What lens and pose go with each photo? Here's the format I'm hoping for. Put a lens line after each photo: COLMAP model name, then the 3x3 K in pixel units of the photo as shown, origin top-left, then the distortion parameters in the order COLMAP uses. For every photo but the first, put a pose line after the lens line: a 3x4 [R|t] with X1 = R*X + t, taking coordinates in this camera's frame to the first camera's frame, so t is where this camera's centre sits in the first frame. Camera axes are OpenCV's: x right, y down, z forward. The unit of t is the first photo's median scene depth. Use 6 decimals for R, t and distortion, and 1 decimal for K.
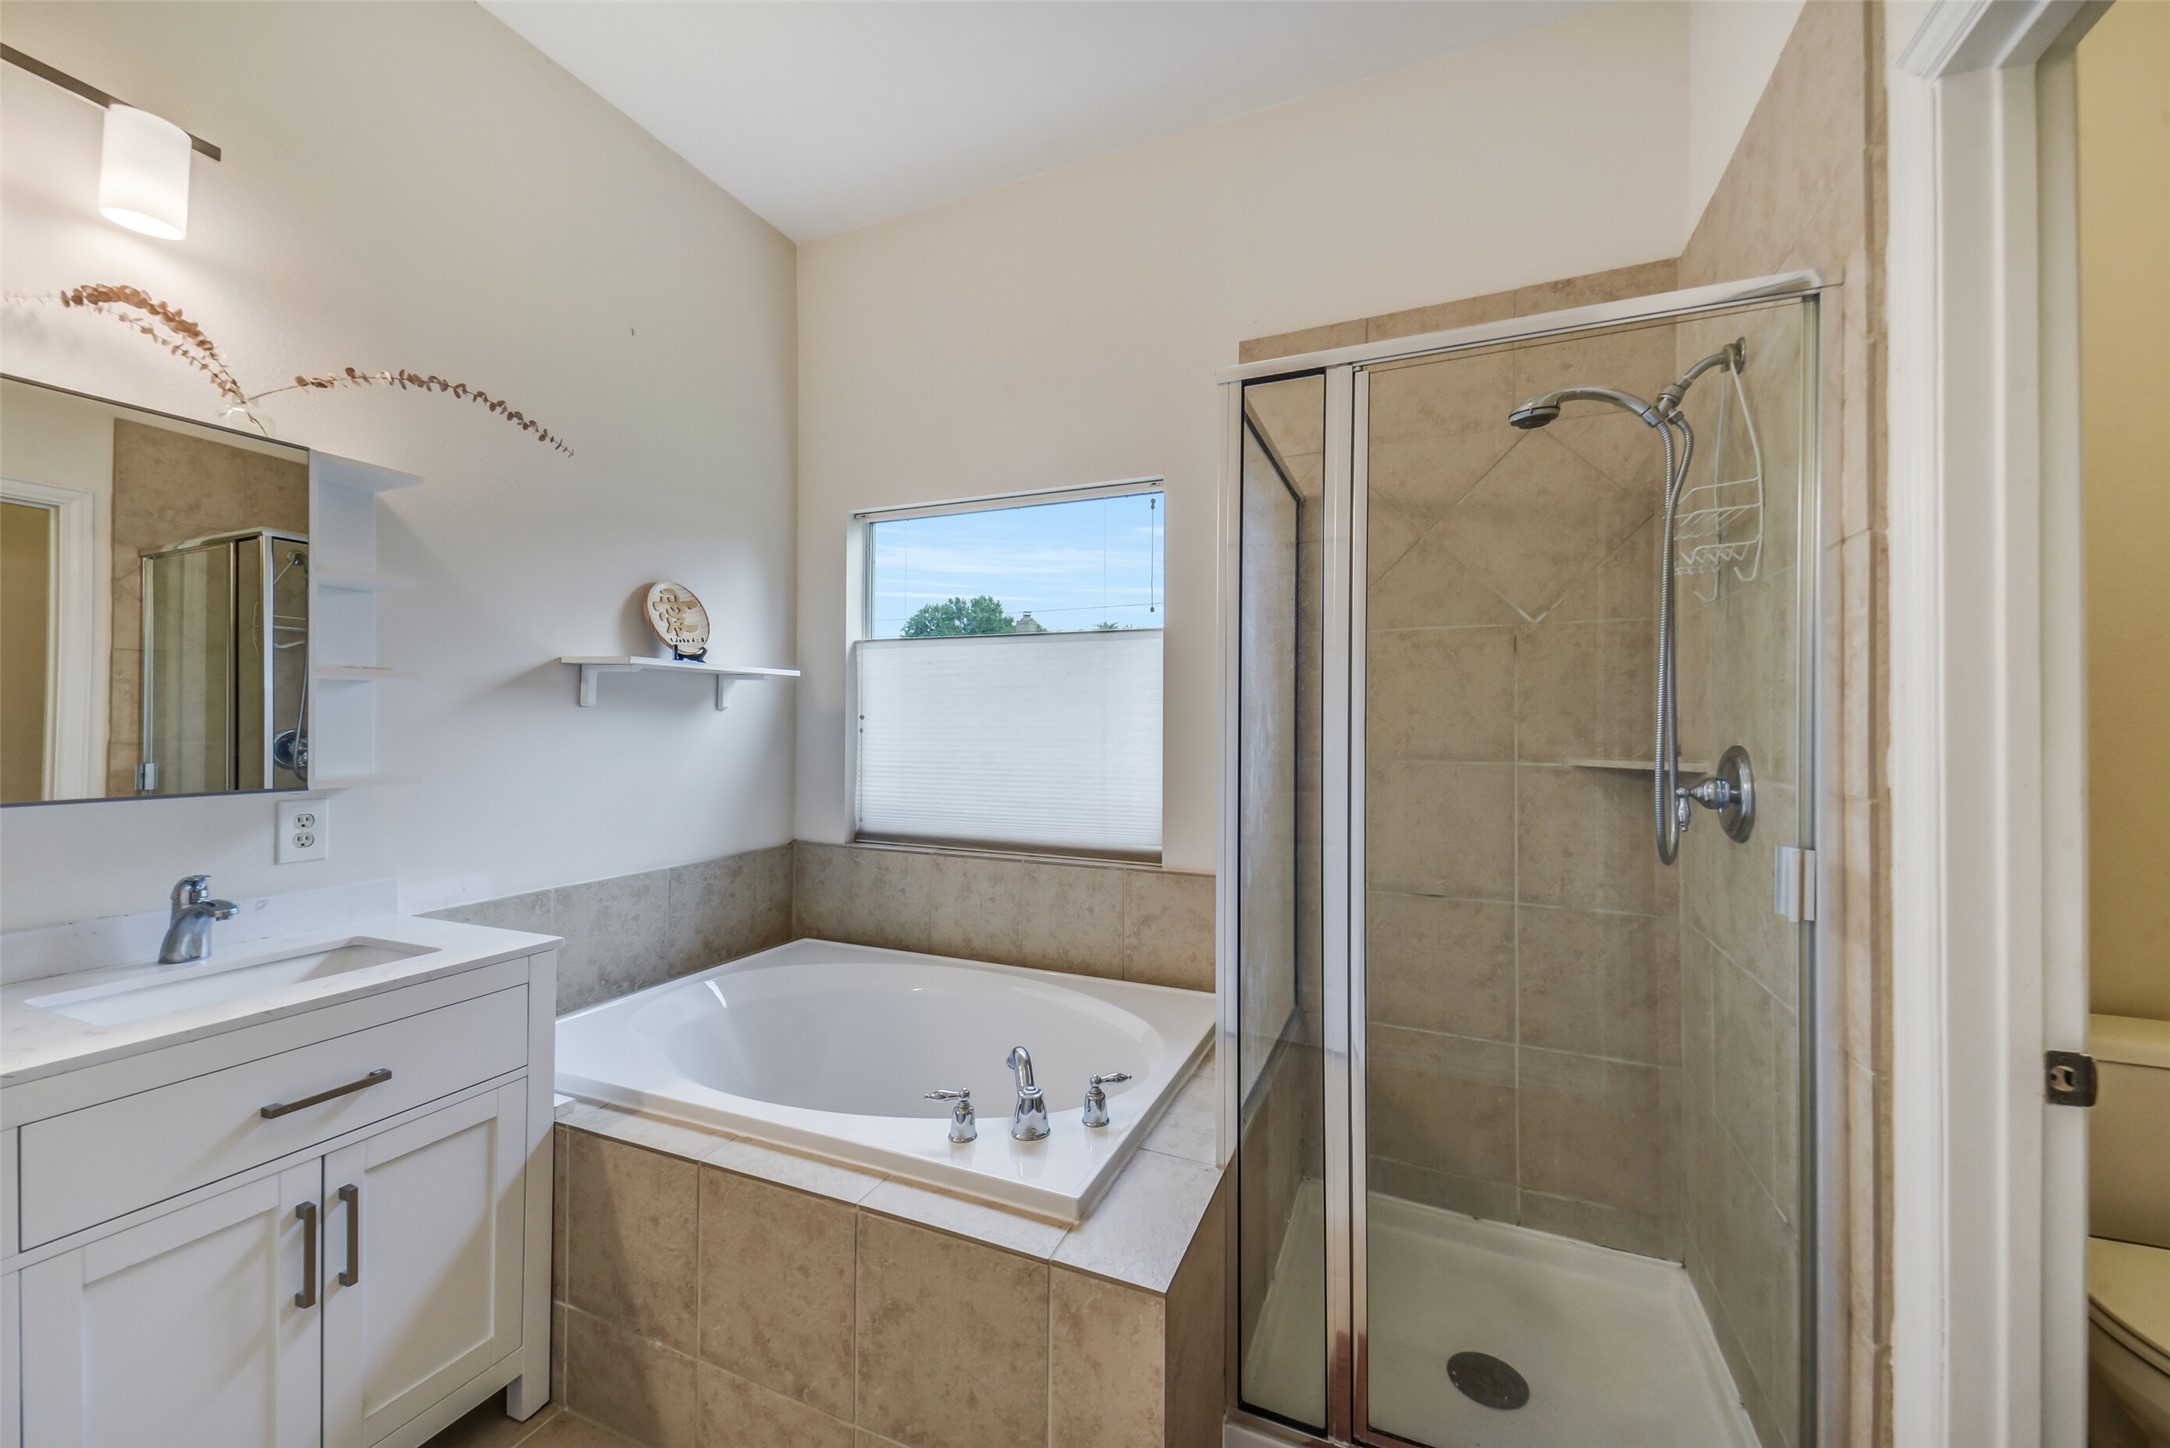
lens RADIAL K [[829.7, 0, 1099.7], [0, 829.7, 722.6], [0, 0, 1]] dist [0.052891, -0.020009]
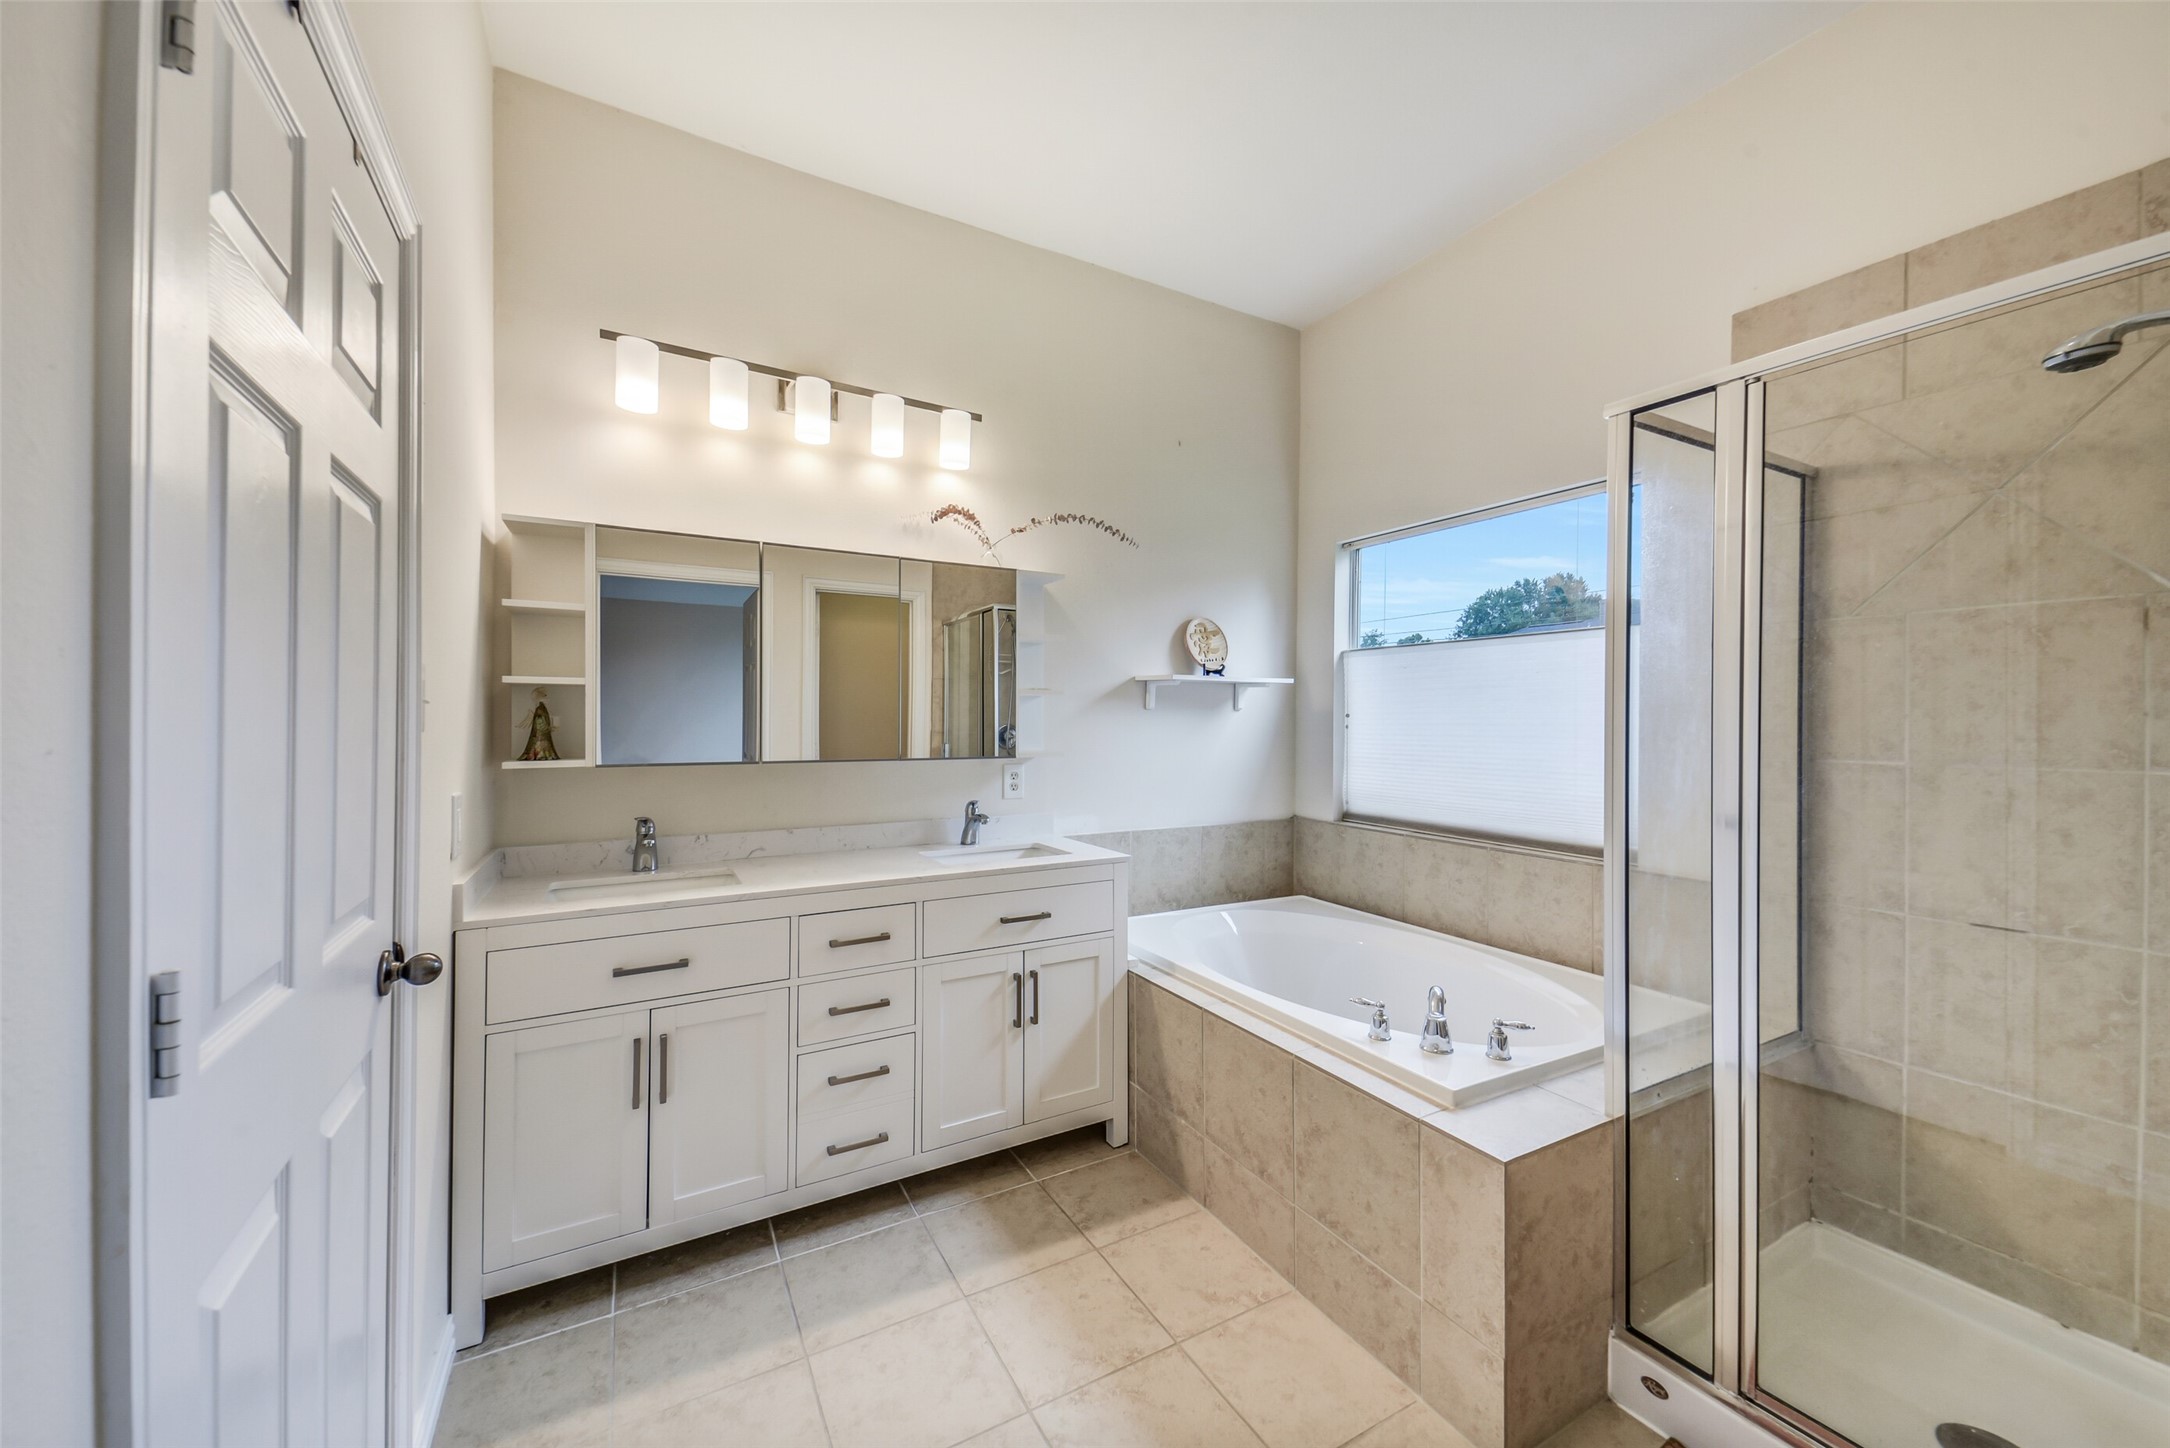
lens RADIAL K [[841.4, 0, 1085.0], [0, 841.4, 724.0], [0, 0, 1]] dist [0.055036, 0.000027]
pose [[0.792180, 0.002300, -0.610283, 0.194730], [0.001193, 0.999985, 0.005317, -0.001506], [0.610287, -0.004940, 0.792165, -0.225977]]
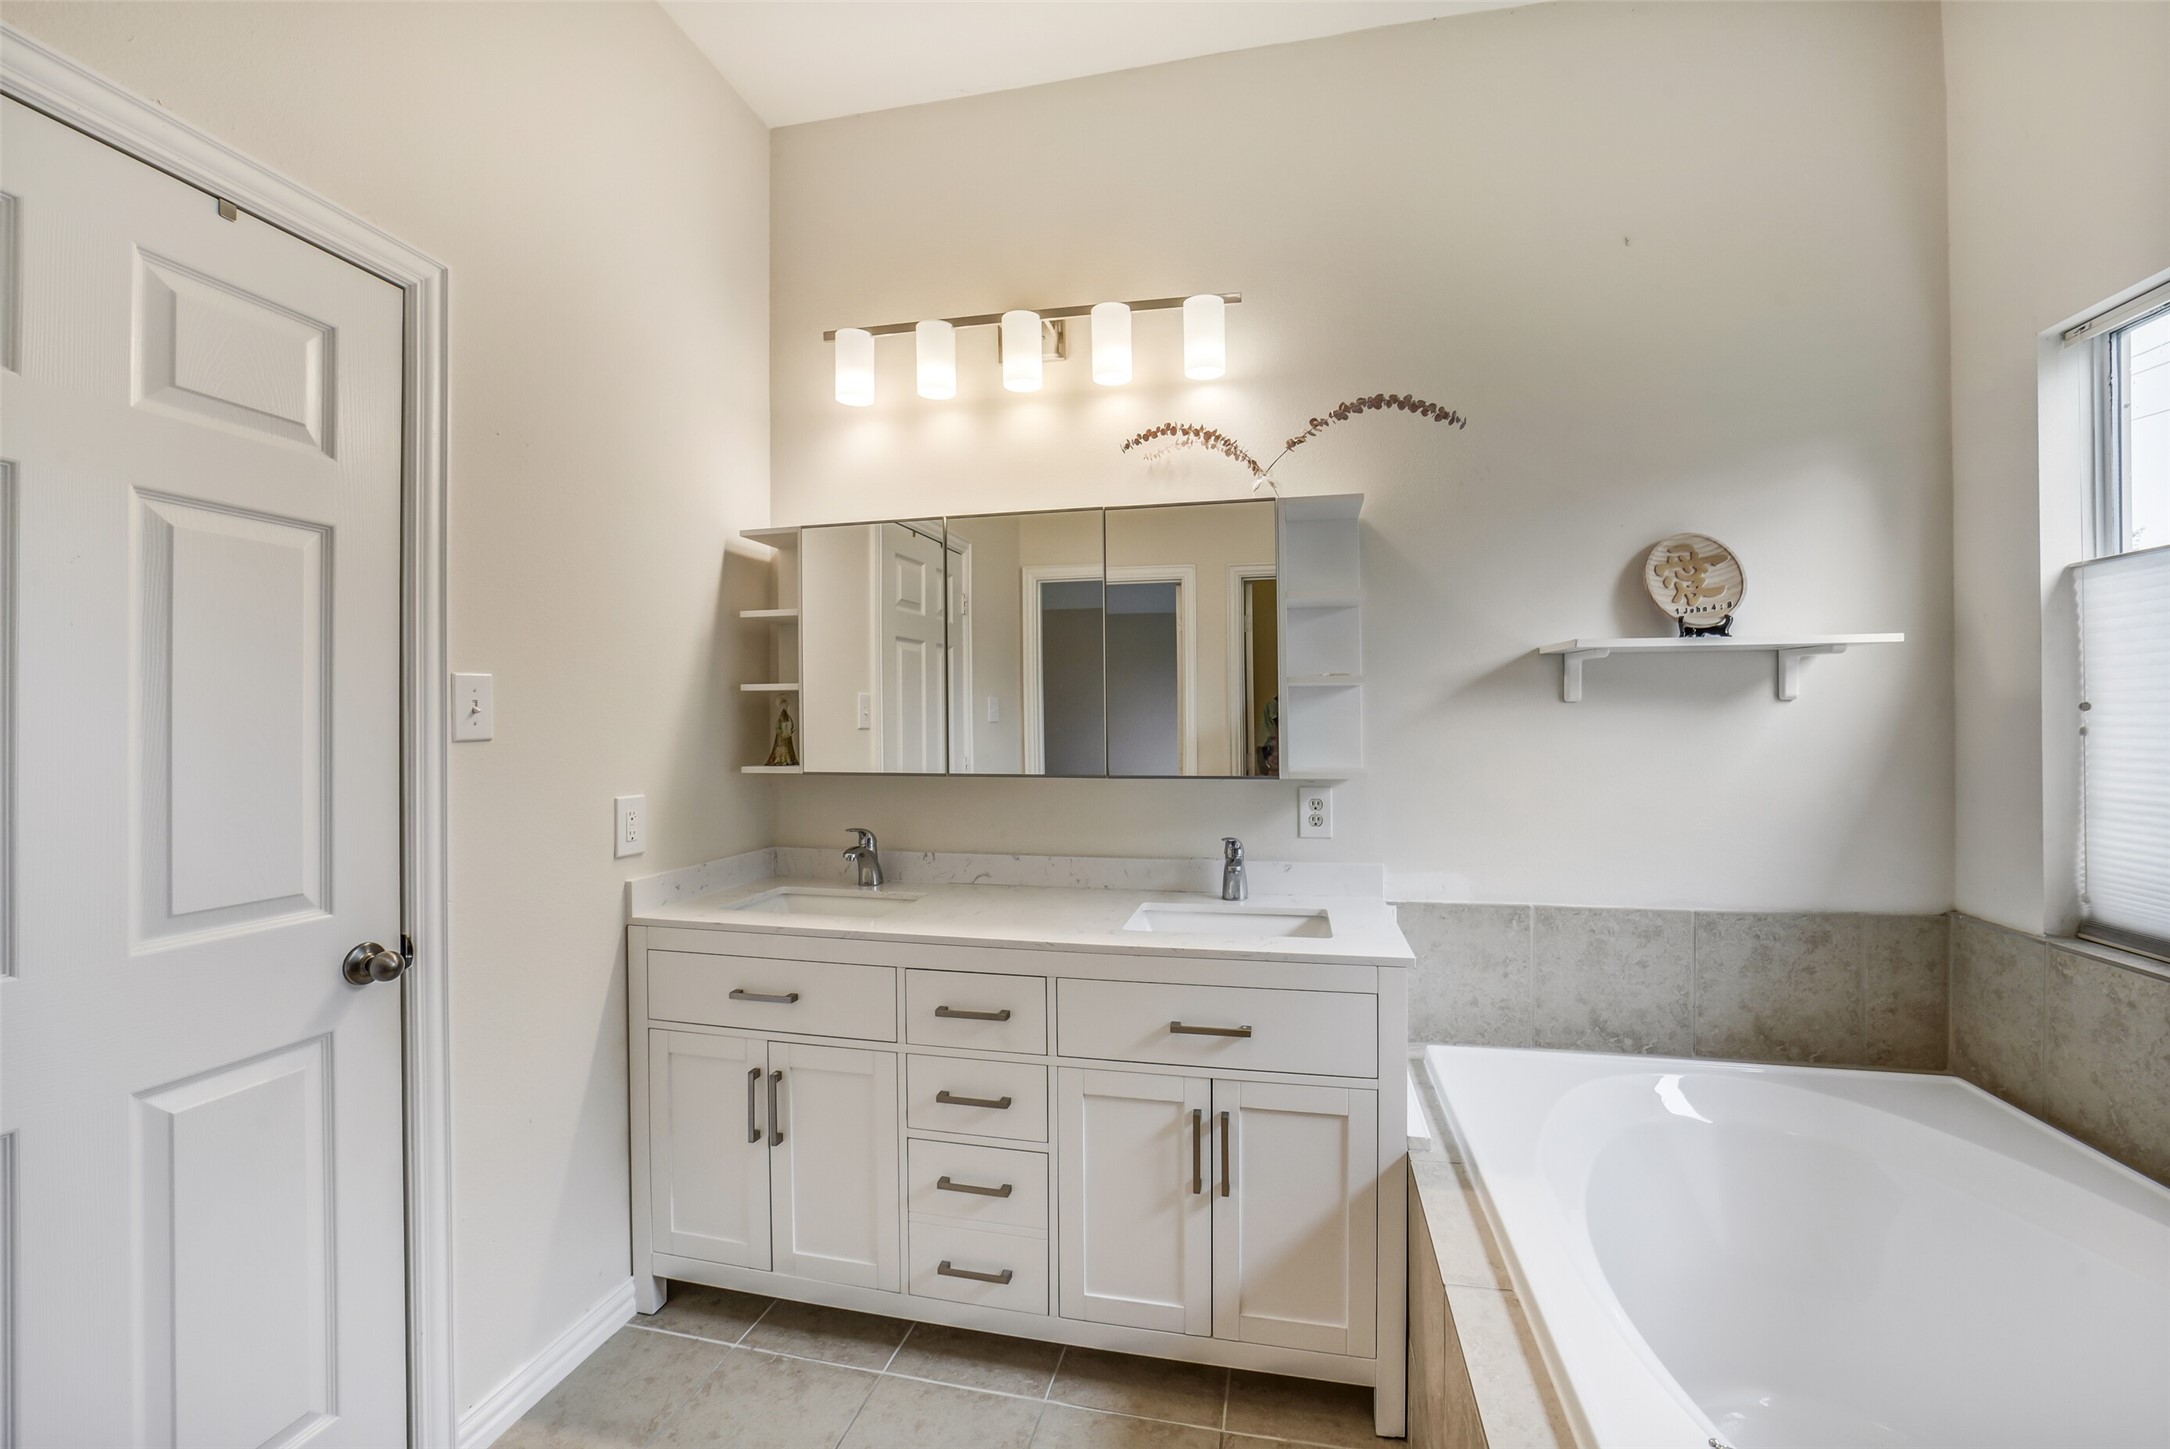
lens RADIAL K [[857.6, 0, 1102.7], [0, 857.6, 722.0], [0, 0, 1]] dist [-0.032395, 0.009164]
pose [[0.189373, -0.007012, -0.981880, 0.151995], [0.008255, 0.999951, -0.005549, 0.002051], [0.981870, -0.007054, 0.189422, 0.366255]]
